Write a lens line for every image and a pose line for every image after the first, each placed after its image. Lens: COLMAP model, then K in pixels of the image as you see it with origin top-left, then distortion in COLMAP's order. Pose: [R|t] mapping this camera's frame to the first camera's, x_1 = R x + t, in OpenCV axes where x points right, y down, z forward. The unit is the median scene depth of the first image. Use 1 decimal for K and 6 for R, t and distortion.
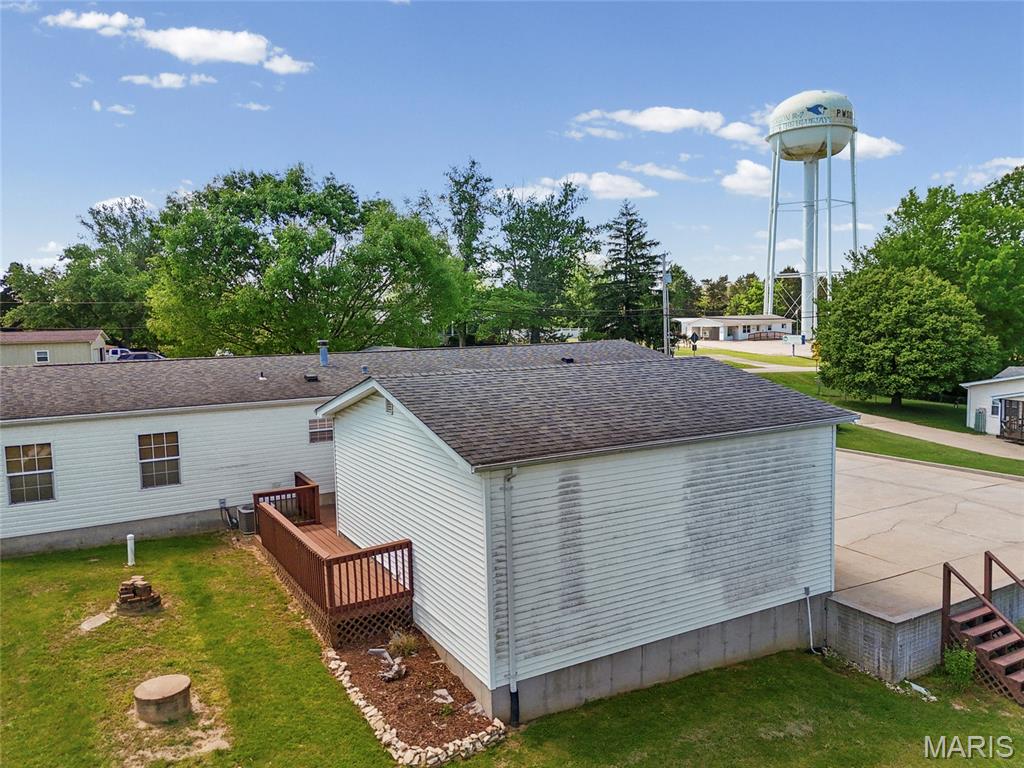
lens RADIAL K [[751.7, 0, 510.1], [0, 751.7, 384.7], [0, 0, 1]] dist [0.084491, -0.087565]
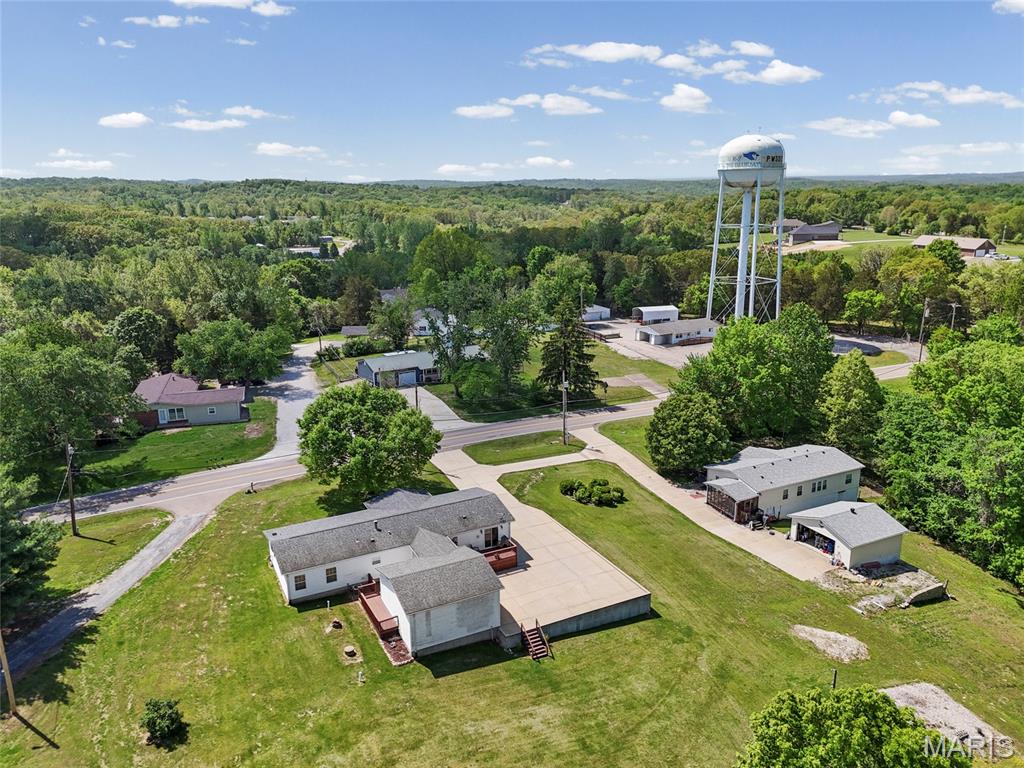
lens RADIAL K [[751.7, 0, 510.1], [0, 751.7, 384.7], [0, 0, 1]] dist [0.084491, -0.087565]
pose [[0.998593, 0.026827, -0.045747, 0.676224], [-0.018599, 0.984987, 0.171624, -1.857152], [0.049665, -0.170531, 0.984100, -3.035996]]
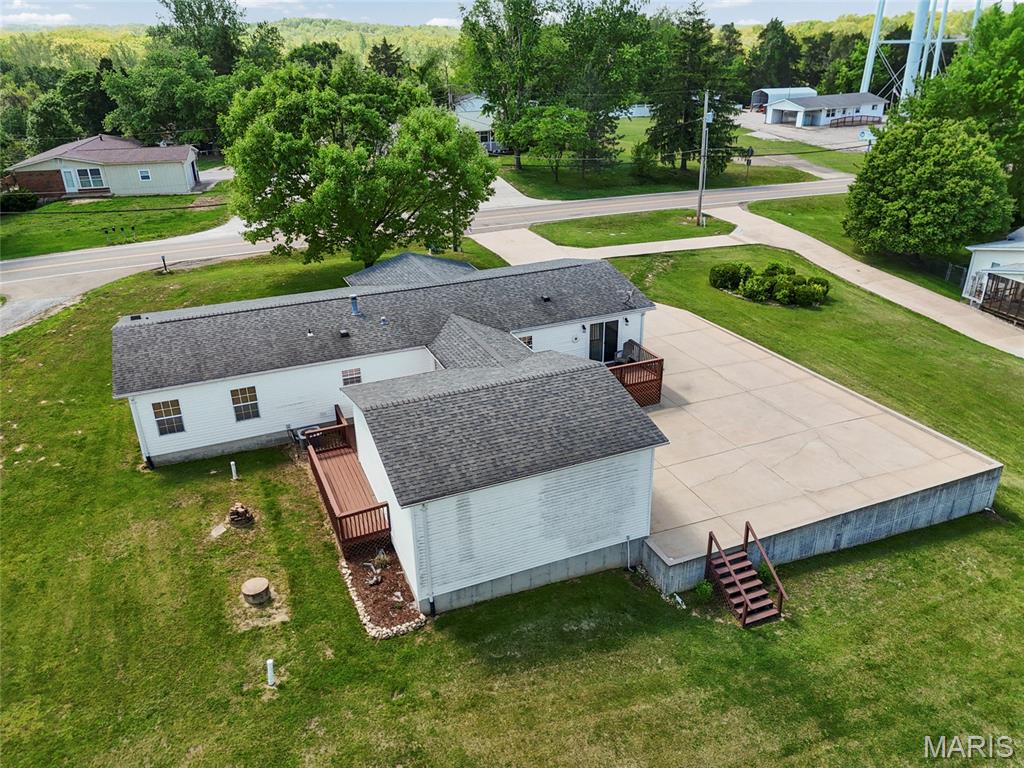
lens RADIAL K [[751.7, 0, 510.1], [0, 751.7, 384.7], [0, 0, 1]] dist [0.084491, -0.087565]
pose [[0.992846, 0.053243, -0.106877, 0.305375], [-0.014277, 0.941592, 0.336453, -0.612154], [0.118548, -0.332520, 0.935616, -0.468226]]
